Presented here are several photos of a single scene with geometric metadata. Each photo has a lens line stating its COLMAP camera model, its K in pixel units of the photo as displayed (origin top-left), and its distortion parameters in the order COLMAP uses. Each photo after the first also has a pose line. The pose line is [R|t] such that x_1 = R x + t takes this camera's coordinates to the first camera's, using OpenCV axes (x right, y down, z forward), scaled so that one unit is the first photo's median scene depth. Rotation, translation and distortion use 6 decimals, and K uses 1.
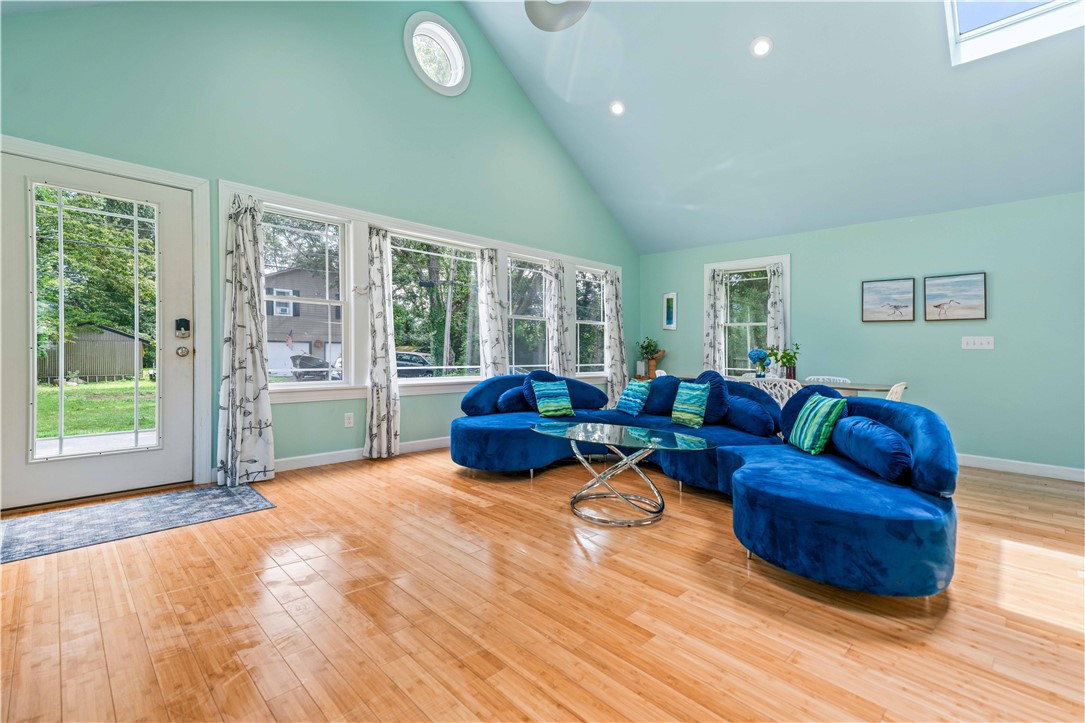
lens RADIAL K [[489.3, 0, 533.7], [0, 489.3, 348.7], [0, 0, 1]] dist [0.039379, 0.000059]
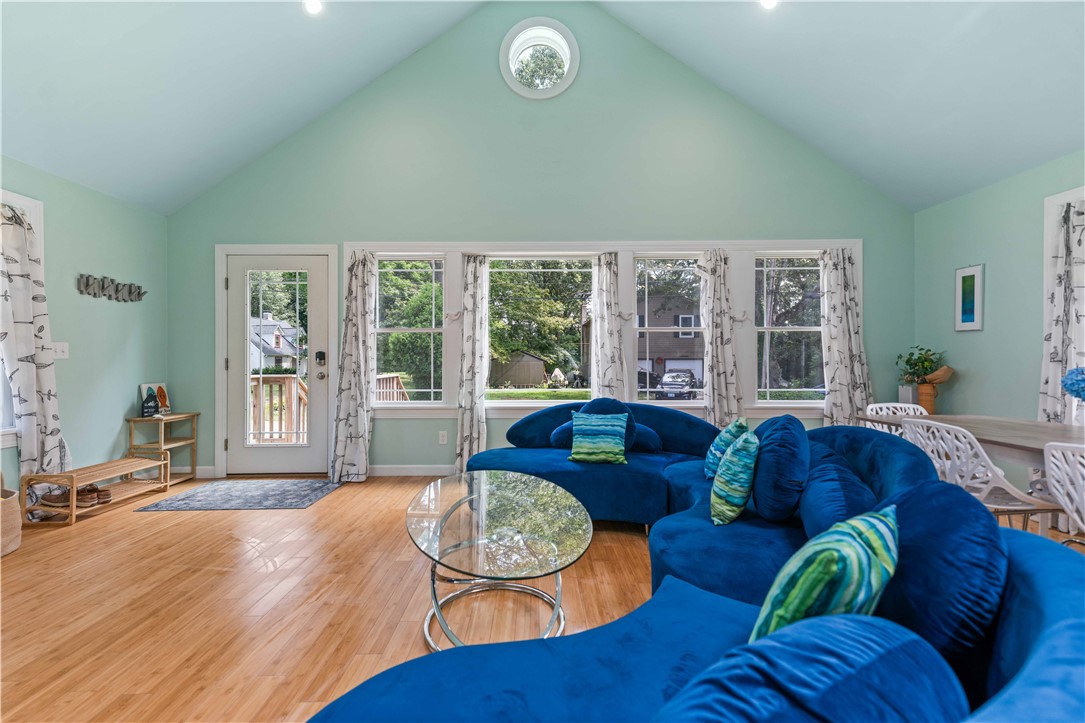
lens RADIAL K [[443.2, 0, 542.5], [0, 443.2, 361.5], [0, 0, 1]] dist [0.025923, -0.000071]
pose [[0.717505, -0.017077, -0.696344, 0.453918], [0.015226, 0.999845, -0.008831, -0.010381], [0.696387, -0.004266, 0.717654, 0.444600]]
